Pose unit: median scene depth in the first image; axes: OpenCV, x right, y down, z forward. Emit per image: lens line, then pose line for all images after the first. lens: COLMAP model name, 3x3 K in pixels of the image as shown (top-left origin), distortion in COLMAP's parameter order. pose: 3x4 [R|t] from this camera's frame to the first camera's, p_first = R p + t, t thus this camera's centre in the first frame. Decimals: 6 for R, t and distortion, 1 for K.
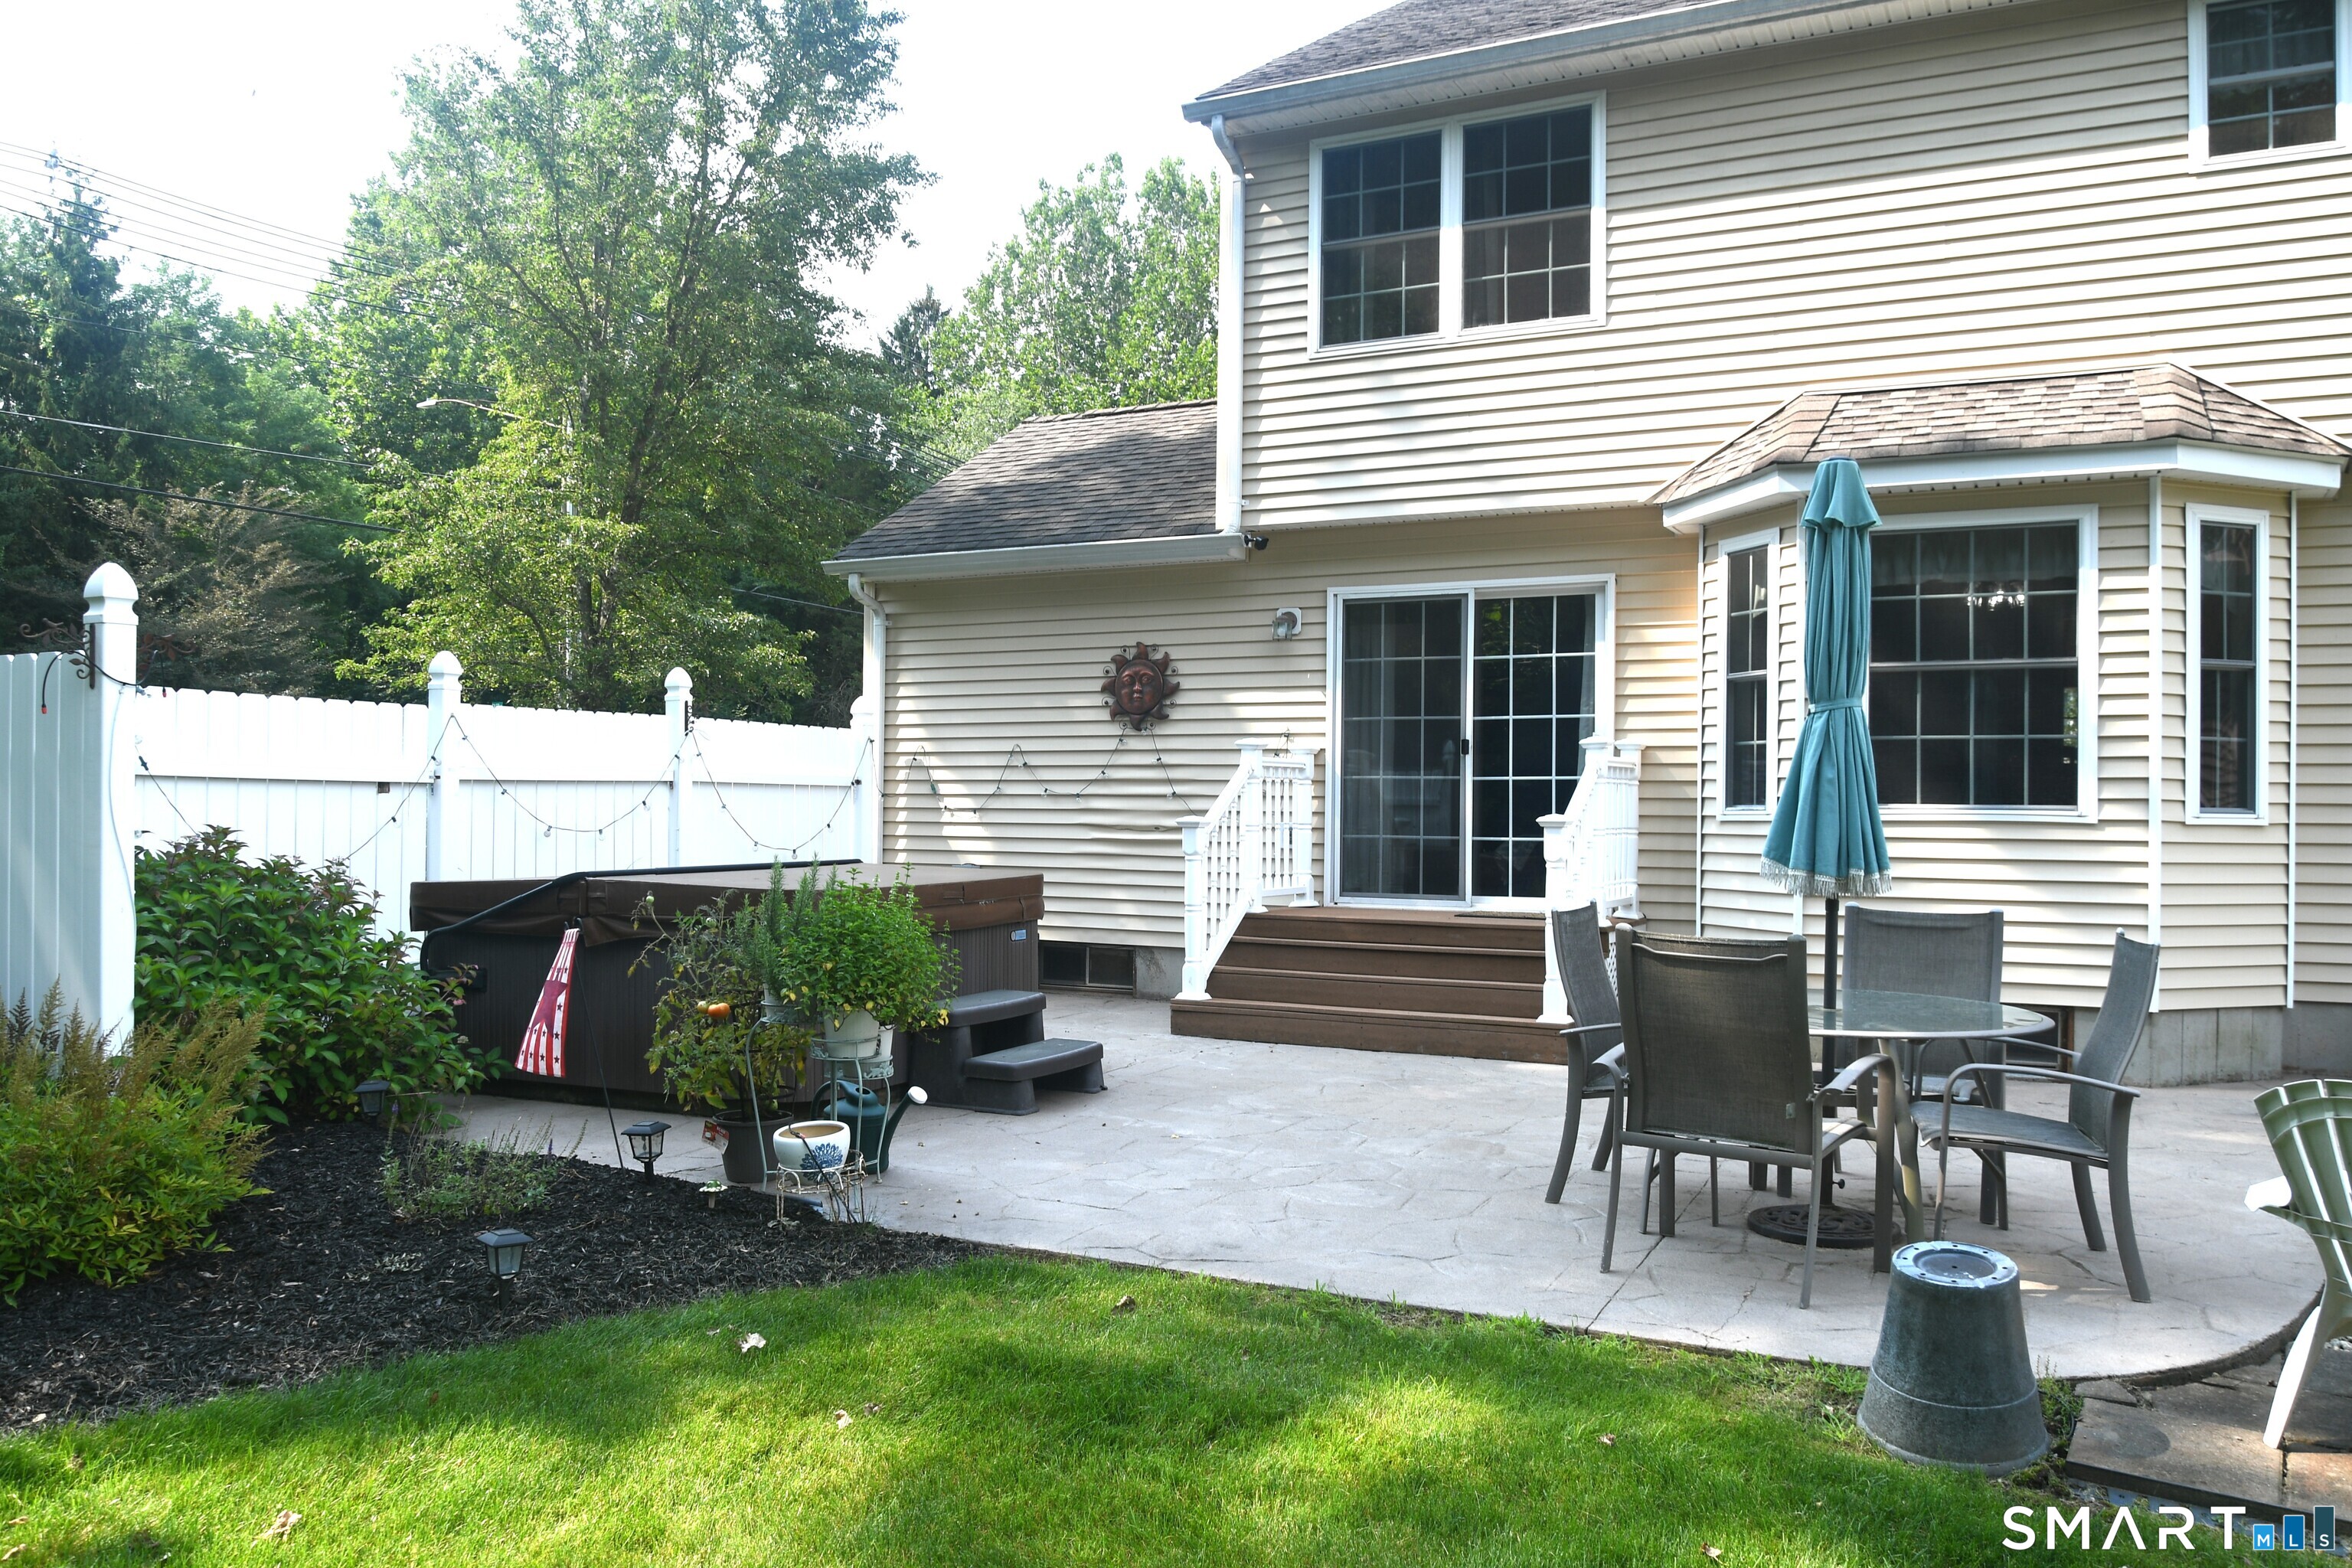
lens RADIAL K [[1813.7, 0, 1177.3], [0, 1813.7, 774.0], [0, 0, 1]] dist [-0.036671, 0.015107]
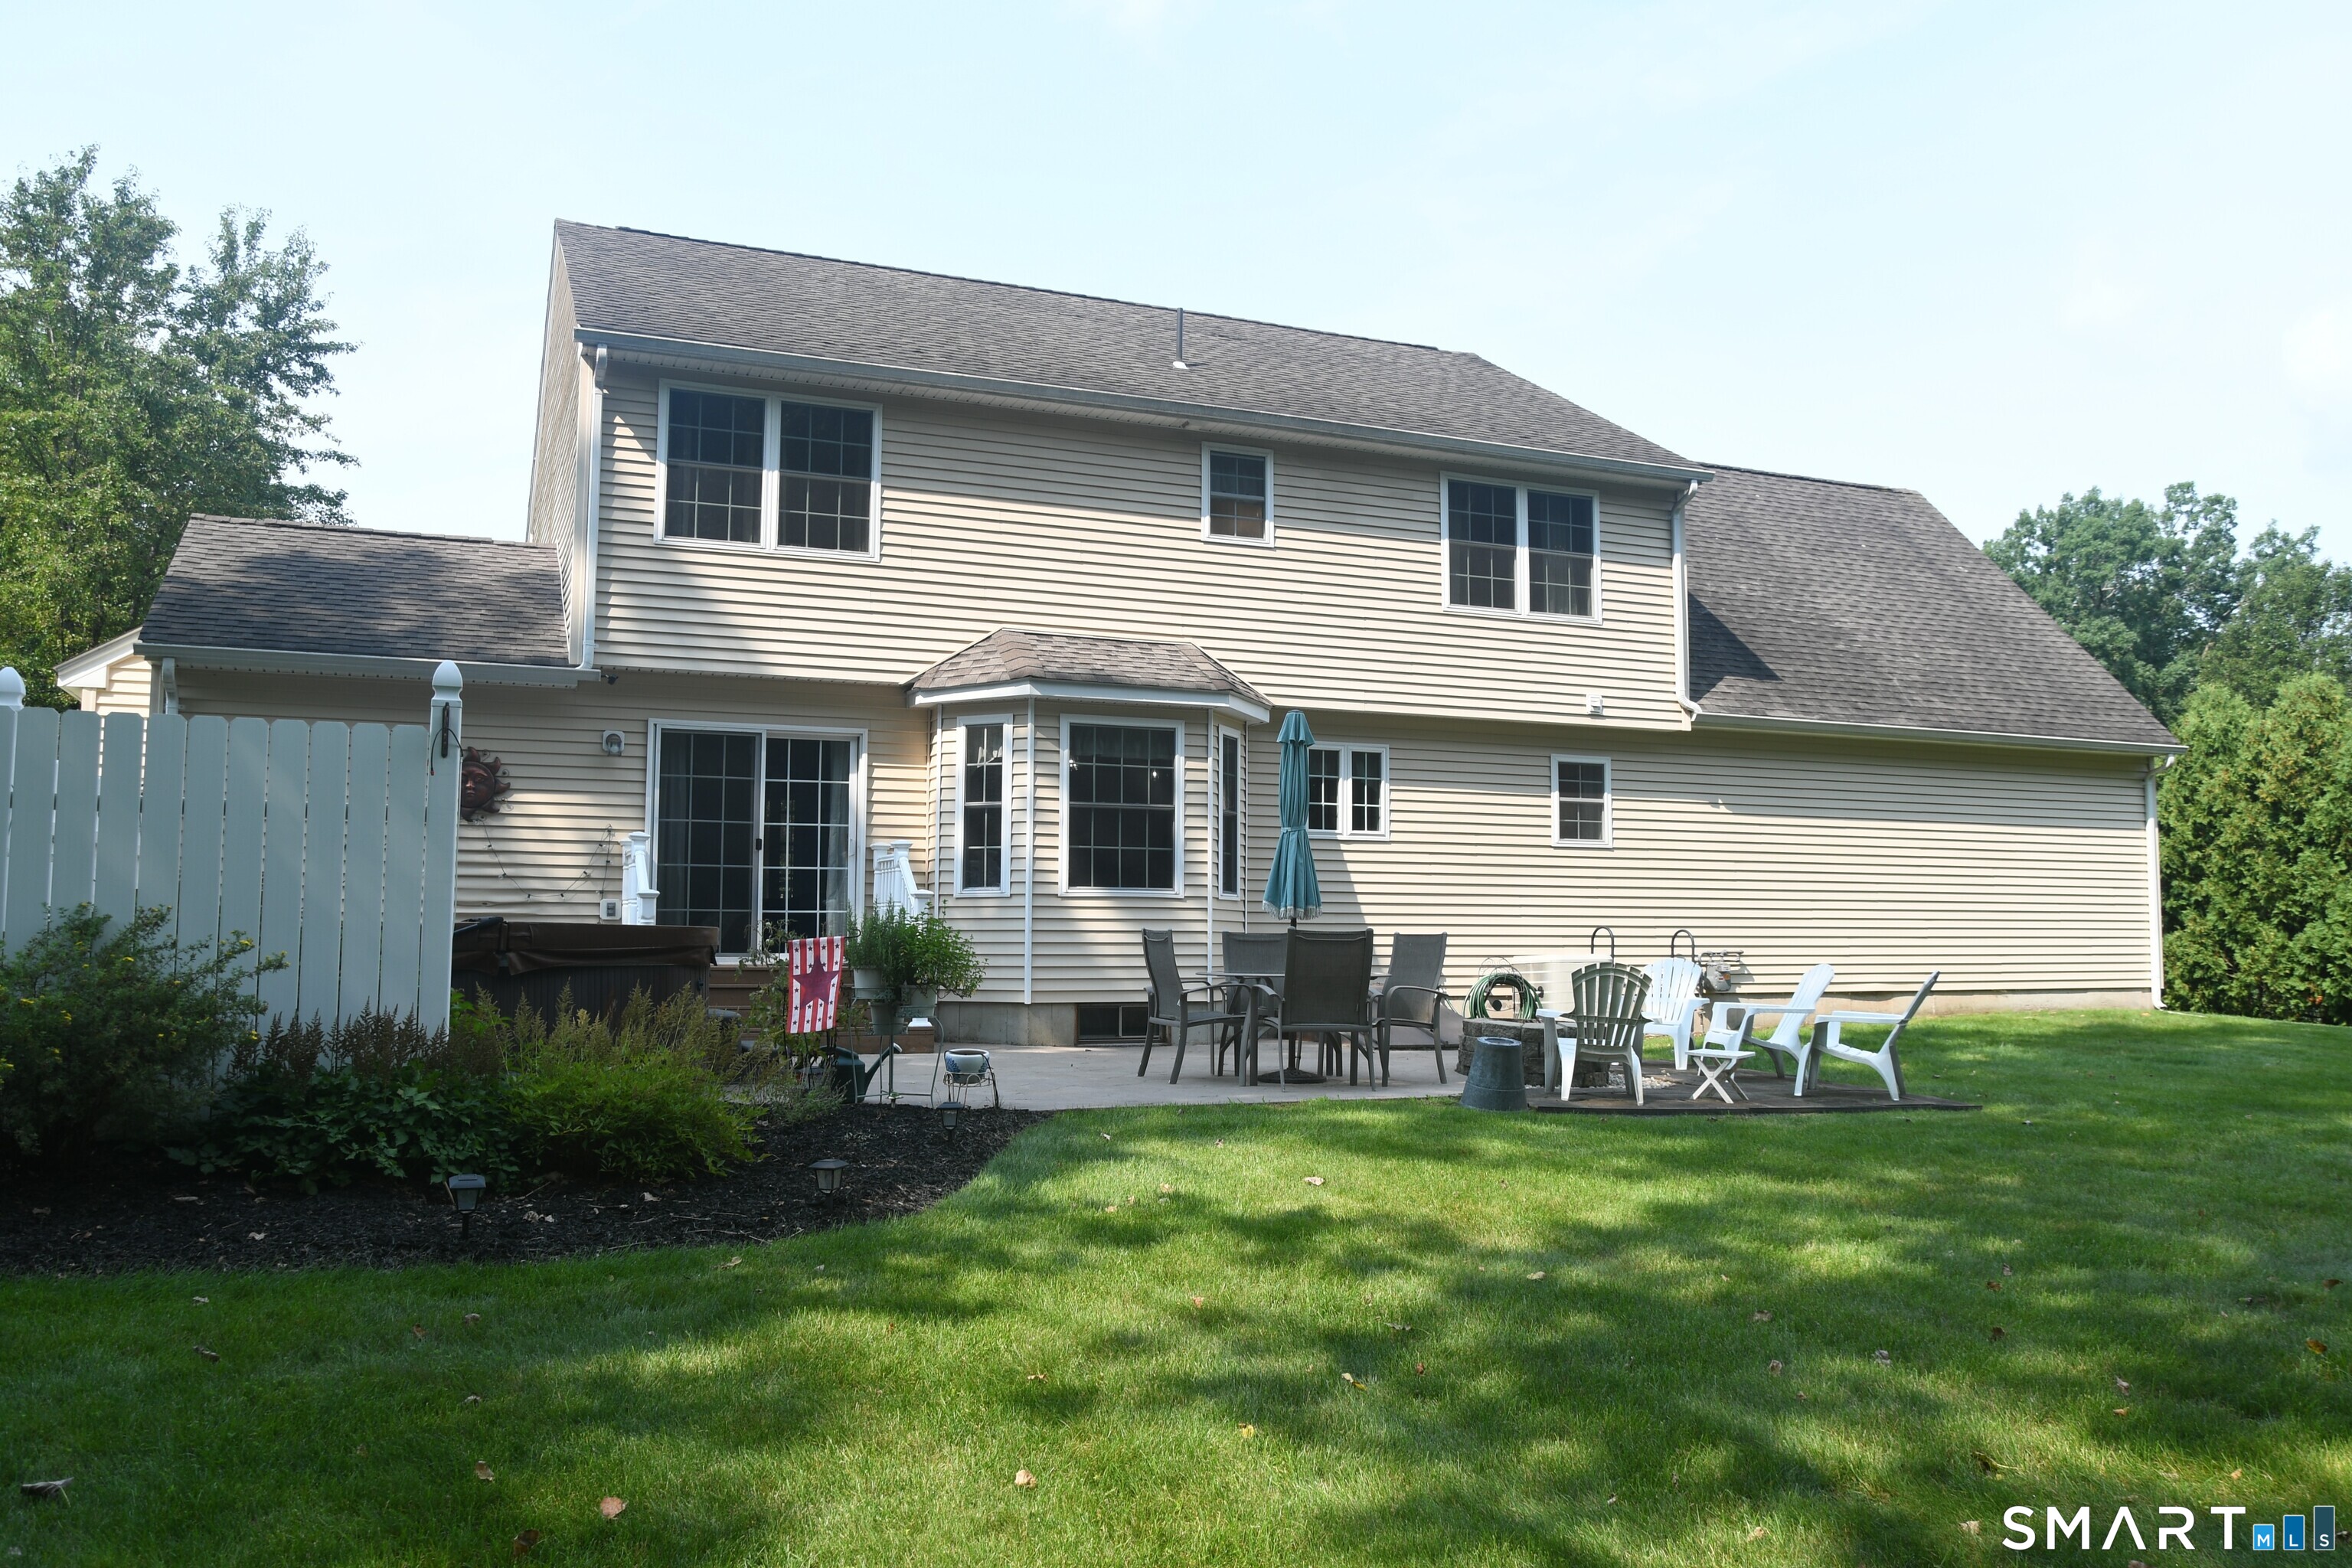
lens RADIAL K [[1813.7, 0, 1220.3], [0, 1813.7, 764.9], [0, 0, 1]] dist [-0.036671, 0.015107]
pose [[0.637913, 0.067630, 0.767133, -0.695980], [-0.012278, 0.996903, -0.077676, 0.027981], [-0.770011, 0.040132, 0.636768, -0.147382]]
